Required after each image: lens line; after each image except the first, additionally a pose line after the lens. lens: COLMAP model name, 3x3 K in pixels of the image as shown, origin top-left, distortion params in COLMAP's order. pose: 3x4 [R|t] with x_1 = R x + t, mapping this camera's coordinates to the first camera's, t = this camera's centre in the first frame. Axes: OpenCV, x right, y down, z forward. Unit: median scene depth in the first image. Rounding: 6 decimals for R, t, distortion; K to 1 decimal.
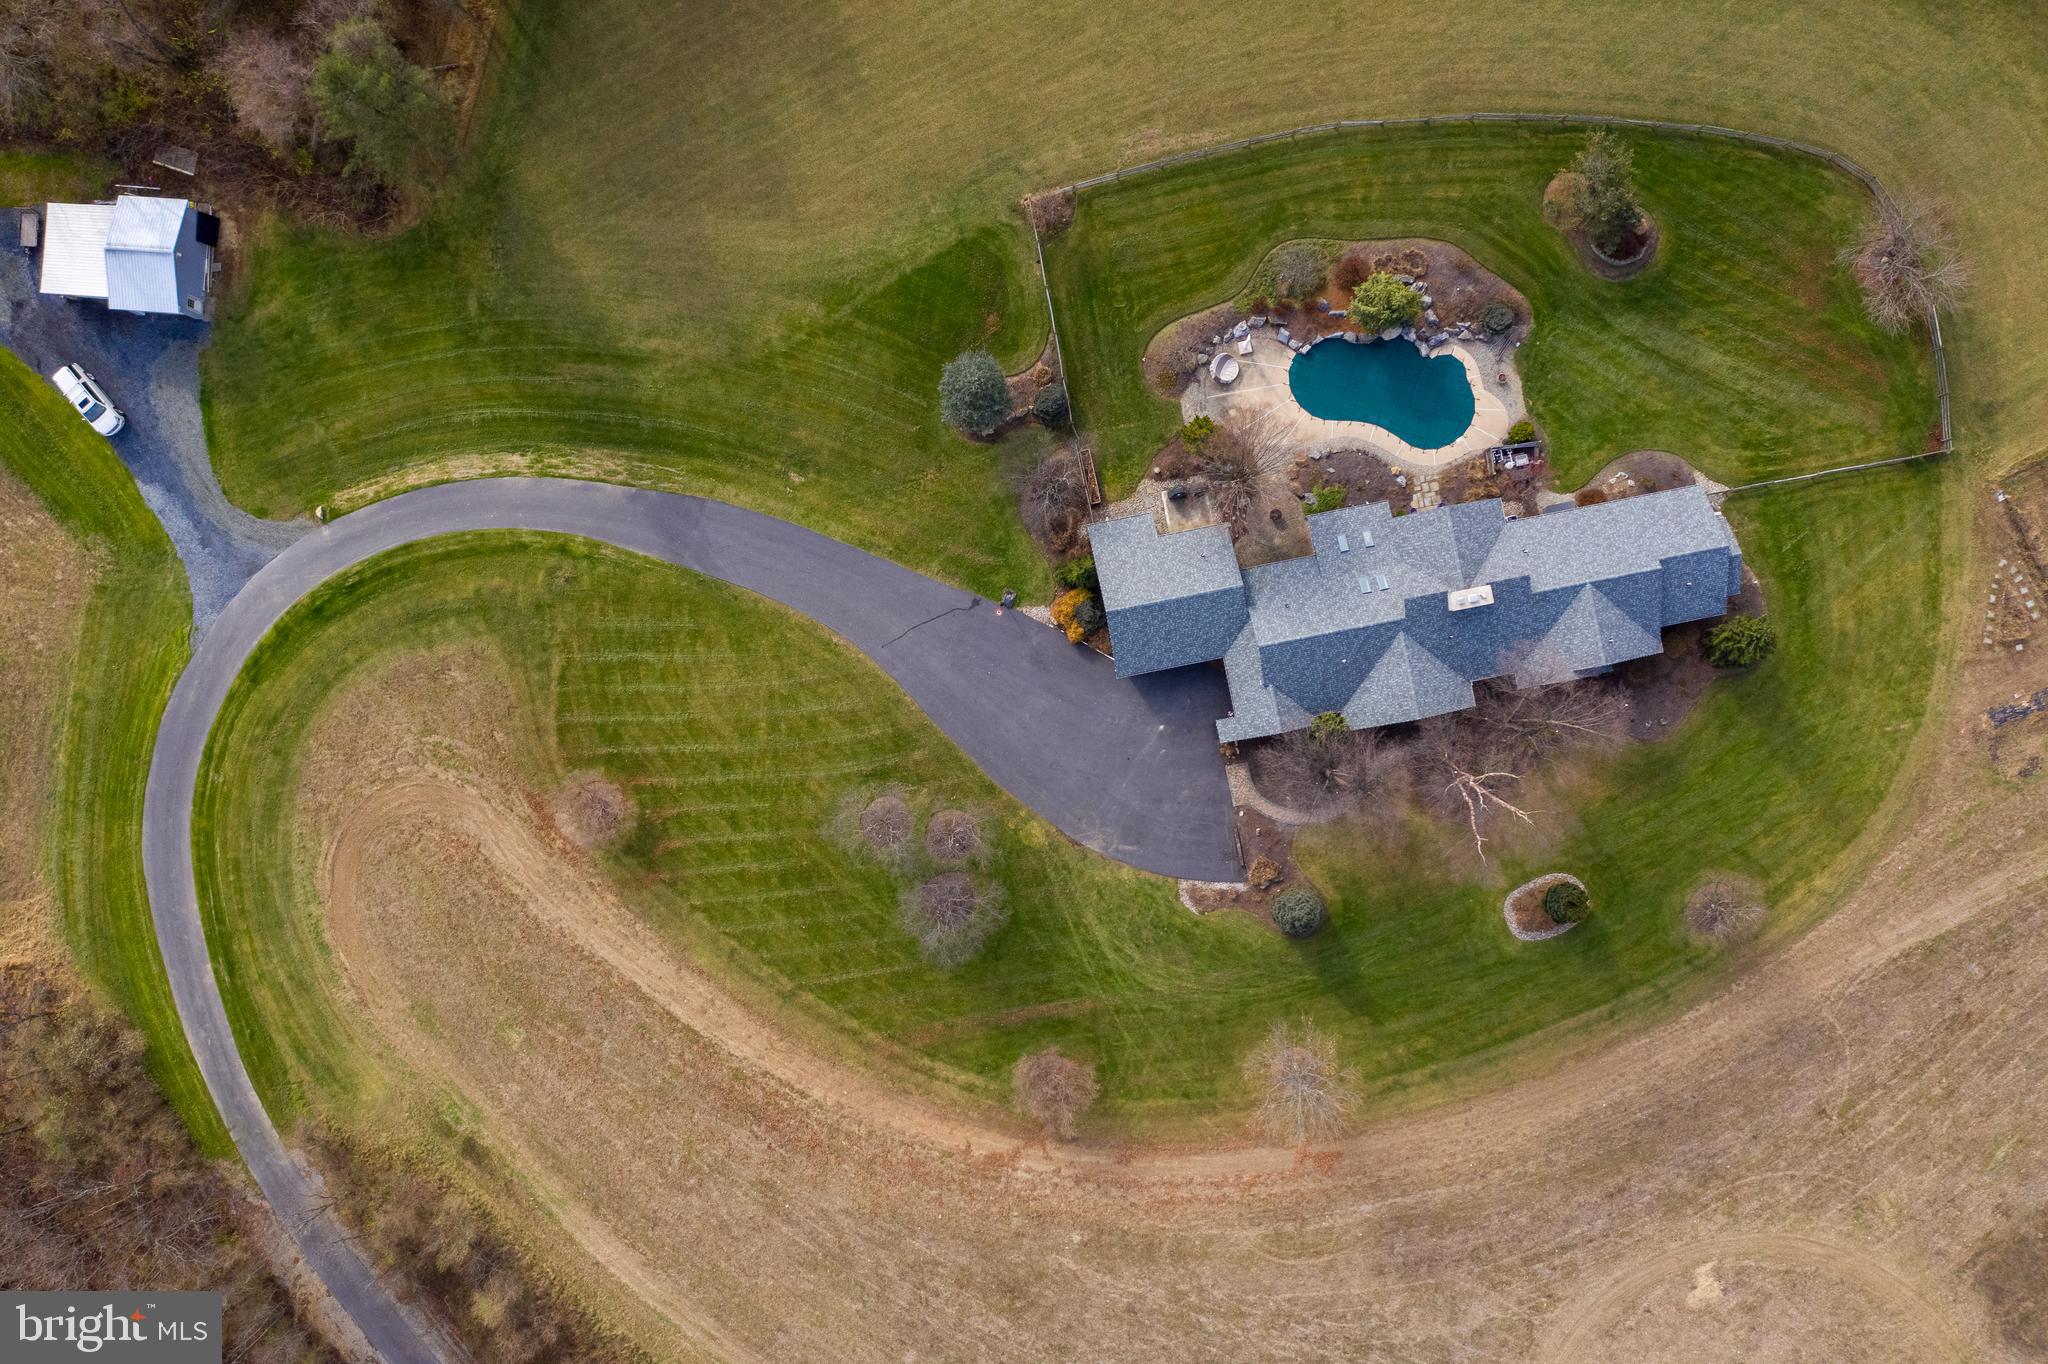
lens RADIAL K [[1764.3, 0, 1027.3], [0, 1764.3, 794.3], [0, 0, 1]] dist [-0.006713, 0.001123]
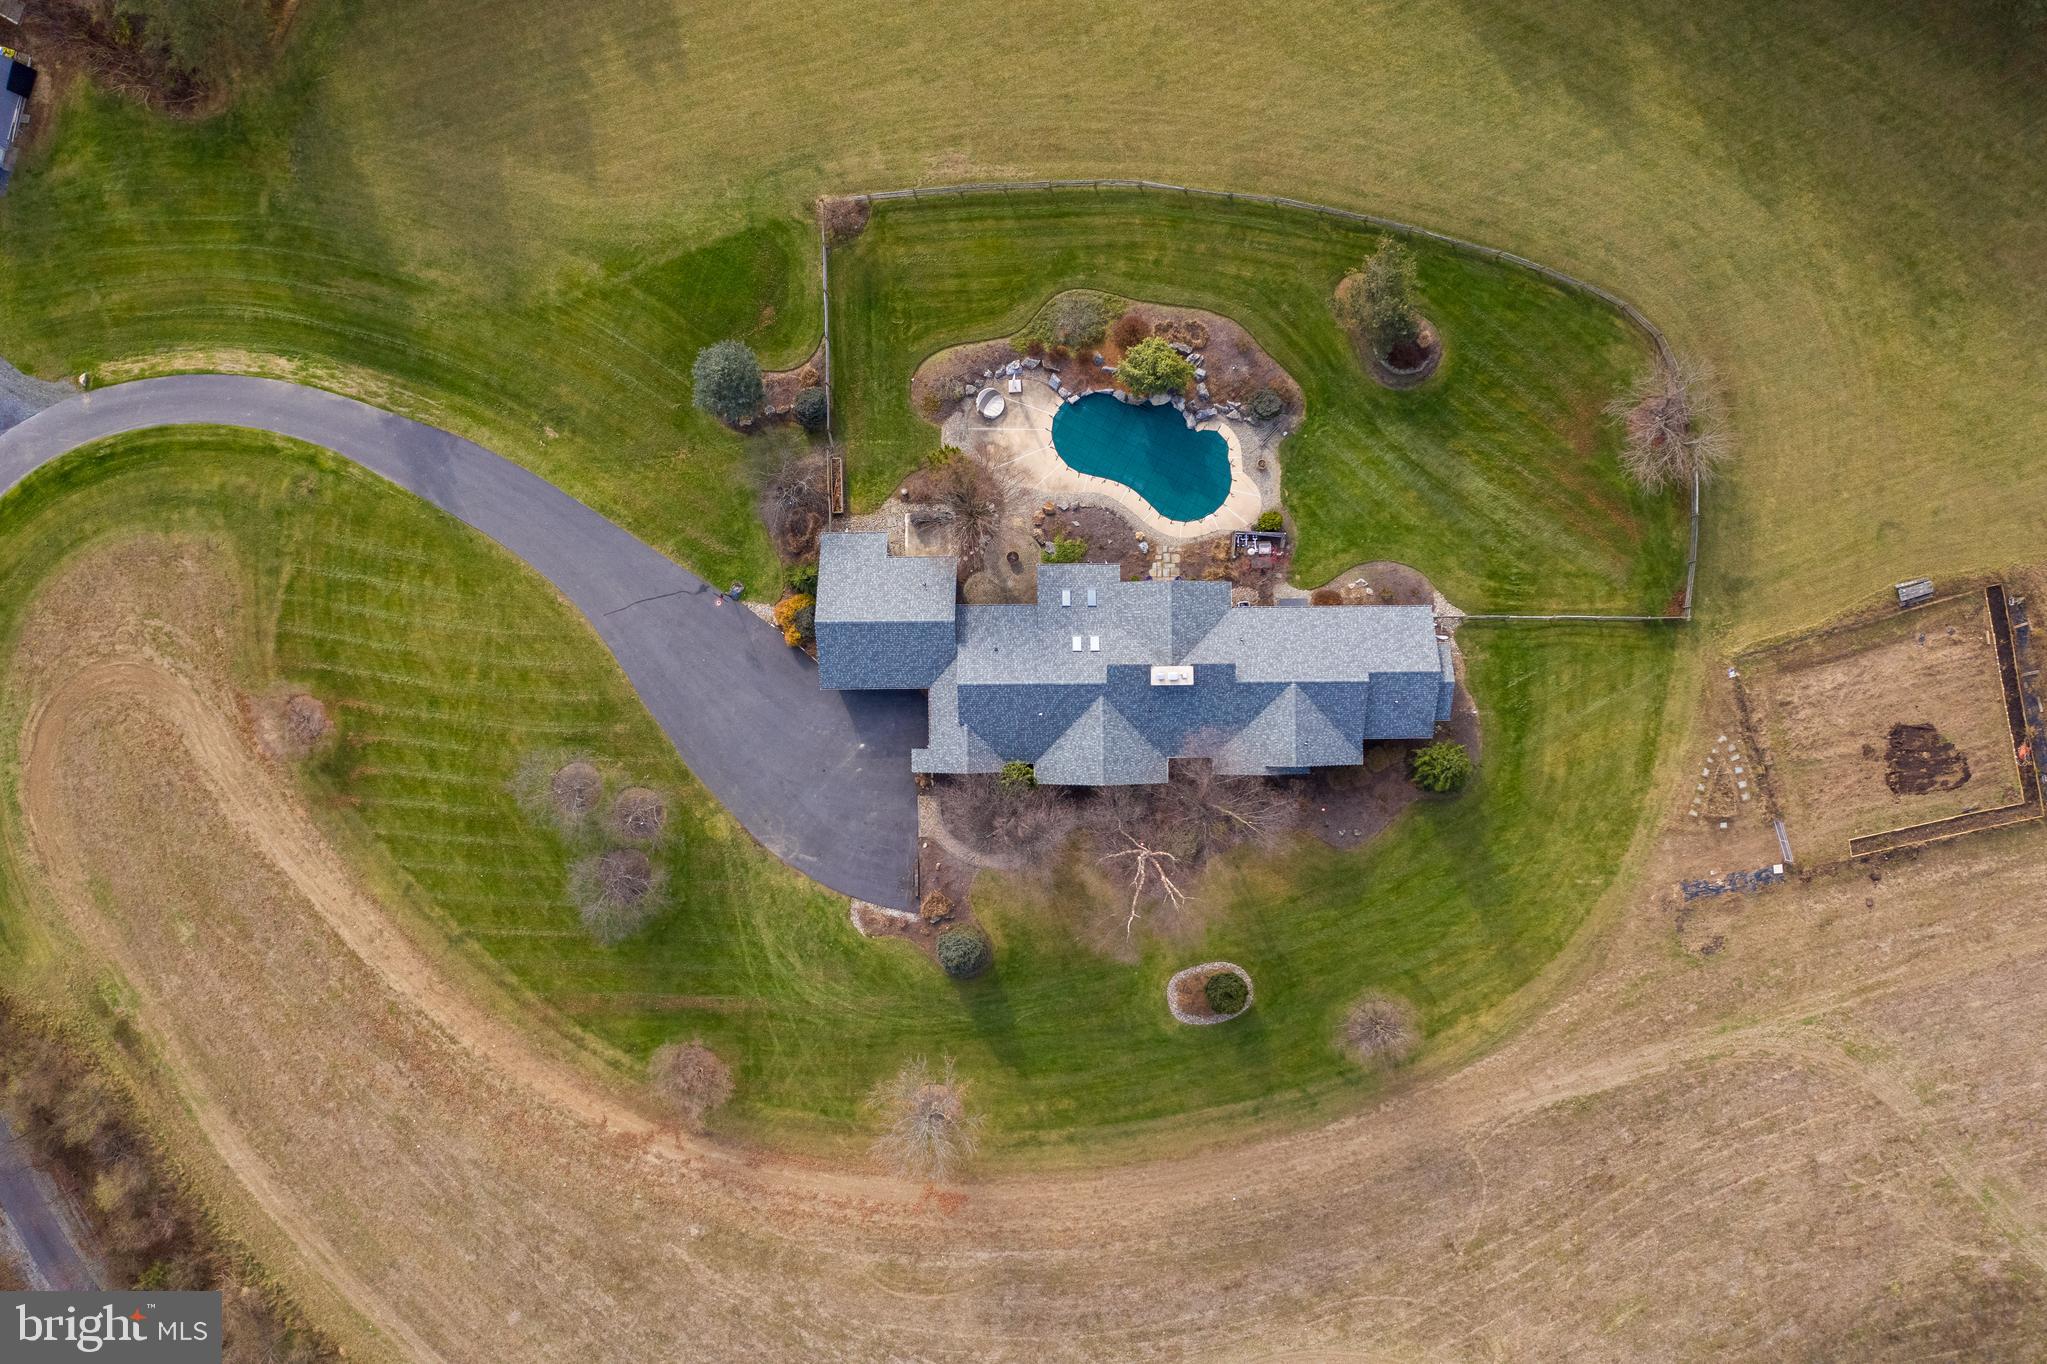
lens RADIAL K [[1763.5, 0, 1026.8], [0, 1763.5, 794.3], [0, 0, 1]] dist [-0.006713, 0.001123]
pose [[0.982886, 0.184202, -0.002347, 0.173947], [-0.184179, 0.982862, 0.007751, -0.035582], [0.003735, -0.007186, 0.999967, 0.001765]]
